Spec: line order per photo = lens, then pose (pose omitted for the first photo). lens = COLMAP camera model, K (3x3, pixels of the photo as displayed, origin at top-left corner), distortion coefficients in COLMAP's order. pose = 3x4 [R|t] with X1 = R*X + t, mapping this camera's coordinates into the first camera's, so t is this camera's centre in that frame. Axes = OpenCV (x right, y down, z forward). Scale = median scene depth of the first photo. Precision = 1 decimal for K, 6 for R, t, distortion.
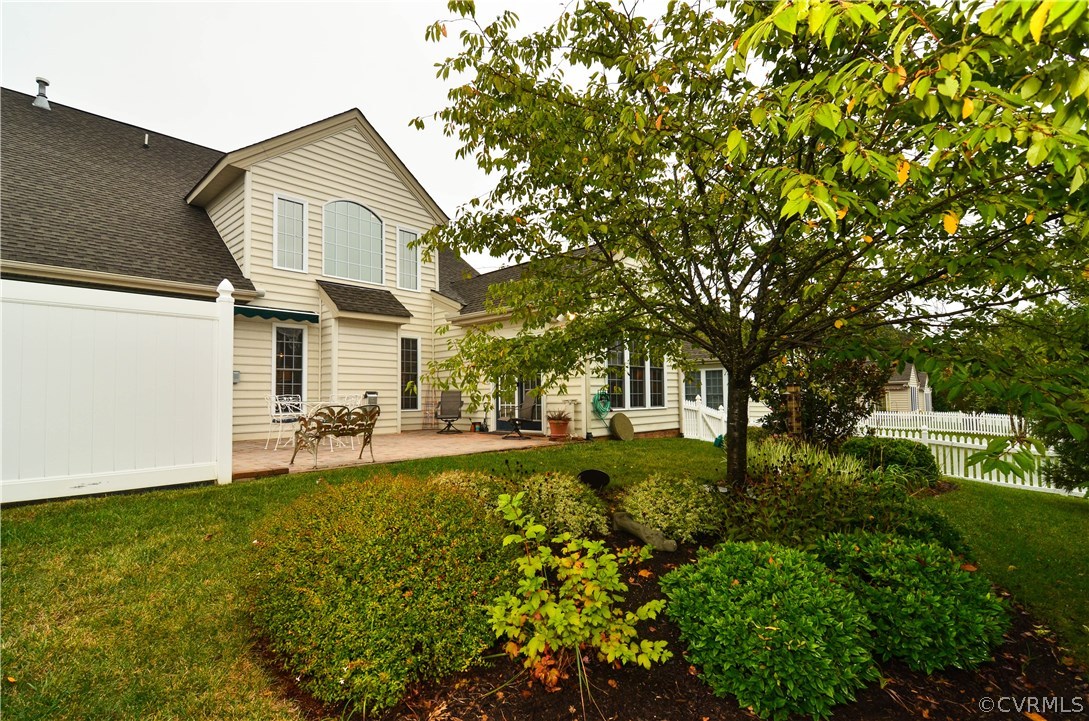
lens RADIAL K [[524.6, 0, 539.8], [0, 524.6, 368.4], [0, 0, 1]] dist [-0.002426, -0.001210]
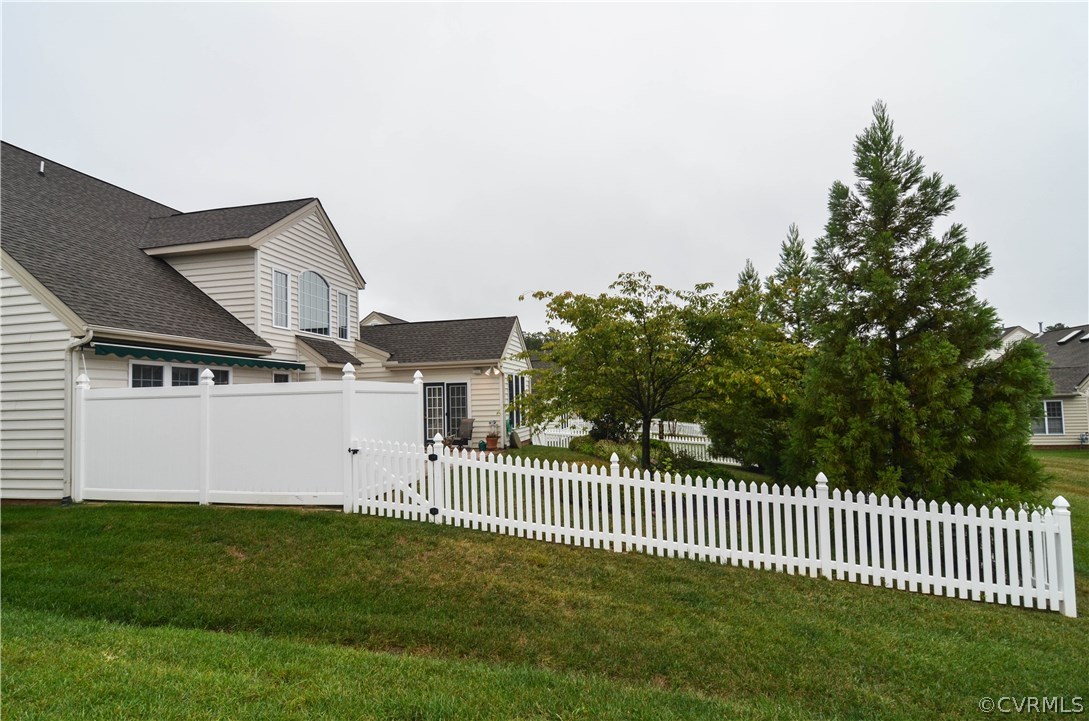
lens RADIAL K [[524.6, 0, 545.7], [0, 524.6, 377.9], [0, 0, 1]] dist [-0.002426, -0.001210]
pose [[0.851367, 0.011784, 0.524438, -0.580064], [-0.012609, 0.999919, -0.001999, -0.071621], [-0.524419, -0.004910, 0.851446, -0.396827]]
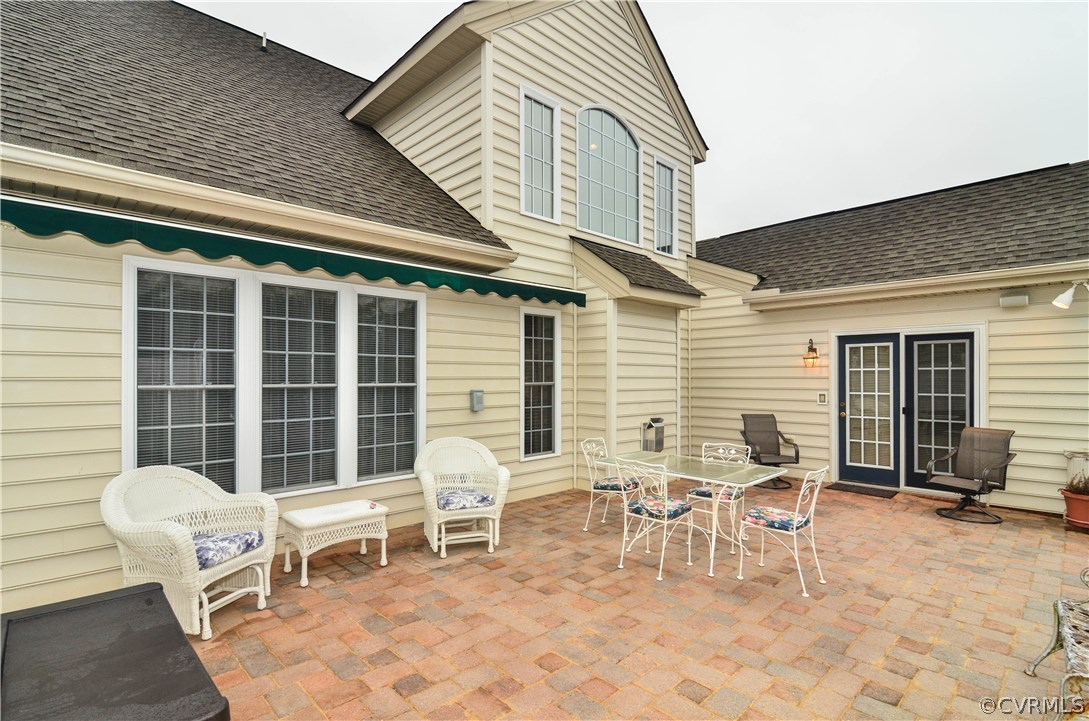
lens RADIAL K [[524.6, 0, 543.1], [0, 524.6, 367.6], [0, 0, 1]] dist [-0.002426, -0.001210]
pose [[0.998623, 0.010383, -0.051432, -0.428878], [-0.008230, 0.999088, 0.041898, -0.040446], [0.051820, -0.041417, 0.997797, 0.382910]]
